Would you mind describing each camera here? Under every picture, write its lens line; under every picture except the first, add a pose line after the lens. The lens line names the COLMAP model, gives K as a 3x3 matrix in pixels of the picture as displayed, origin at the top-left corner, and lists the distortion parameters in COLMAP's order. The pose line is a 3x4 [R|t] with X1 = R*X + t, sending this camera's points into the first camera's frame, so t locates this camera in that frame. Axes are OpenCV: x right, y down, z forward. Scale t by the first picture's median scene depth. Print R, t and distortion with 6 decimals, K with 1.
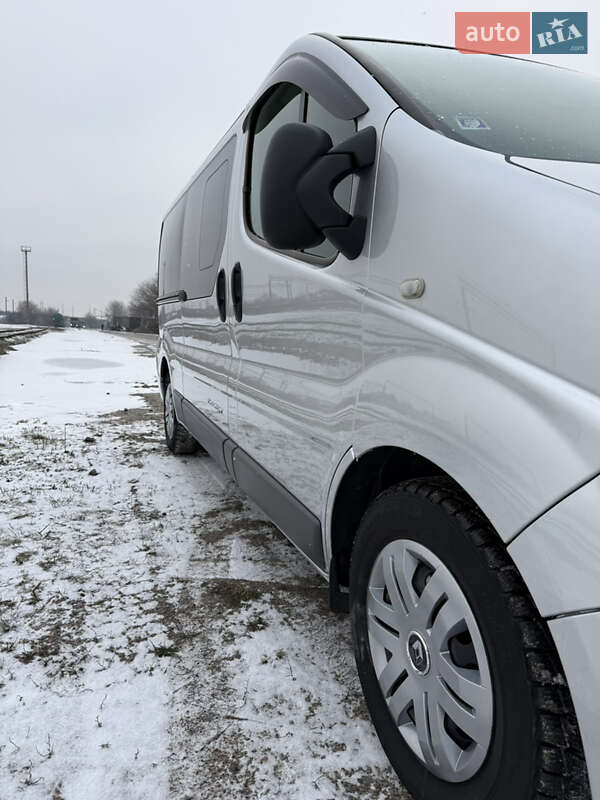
lens RADIAL K [[569.3, 0, 298.1], [0, 569.3, 397.6], [0, 0, 1]] dist [0.001737, -0.004435]
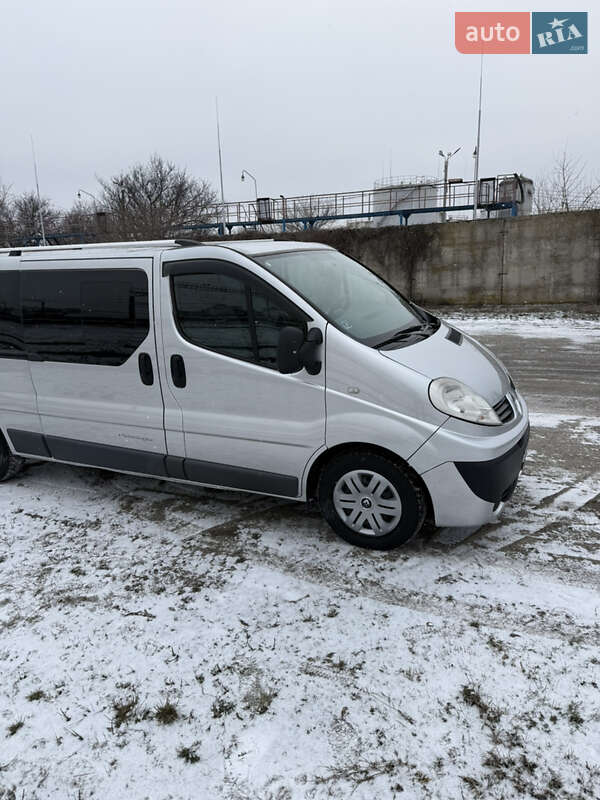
lens RADIAL K [[563.8, 0, 300.0], [0, 563.8, 400.0], [0, 0, 1]] dist [0.038261, -0.054969]
pose [[0.710188, -0.227155, 0.666359, -1.245507], [0.140644, 0.973214, 0.181864, -0.450551], [-0.689821, -0.035438, 0.723112, -0.602459]]
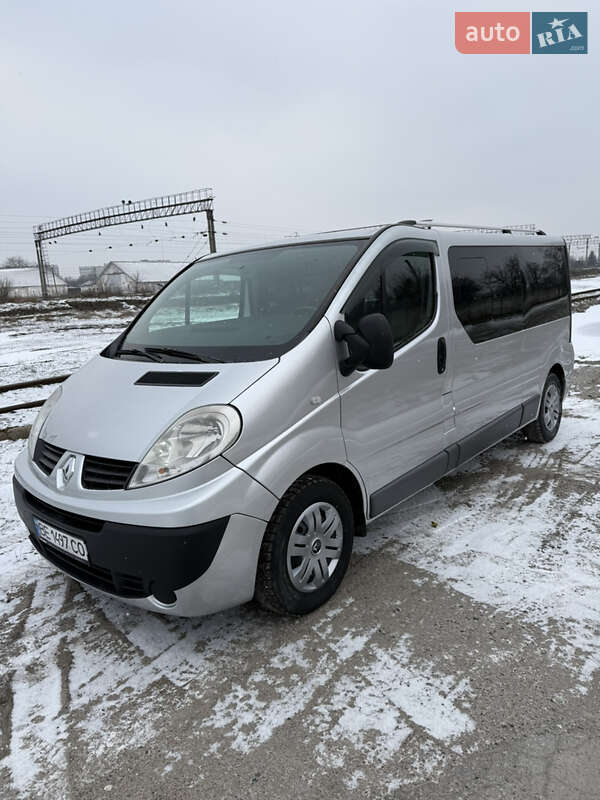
lens RADIAL K [[566.0, 0, 298.4], [0, 566.0, 399.5], [0, 0, 1]] dist [0.023527, -0.032320]
pose [[0.466163, 0.115412, -0.877138, 2.367271], [-0.036016, 0.993108, 0.111530, -0.323822], [0.883965, -0.020401, 0.467107, 0.220730]]
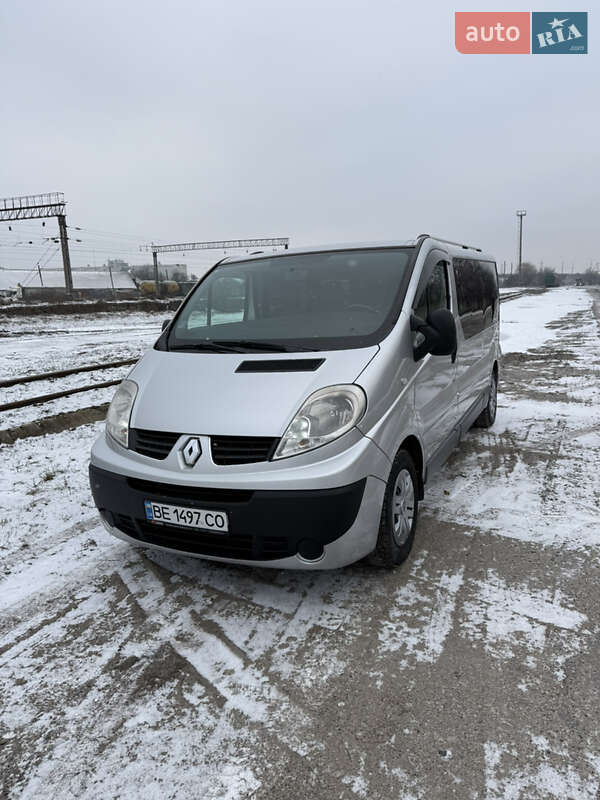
lens RADIAL K [[567.9, 0, 305.2], [0, 567.9, 382.6], [0, 0, 1]] dist [0.041600, -0.058504]
pose [[0.680118, 0.056917, -0.730890, 2.175036], [-0.028591, 0.998282, 0.051136, -0.234212], [0.732545, -0.013882, 0.680577, -0.495737]]
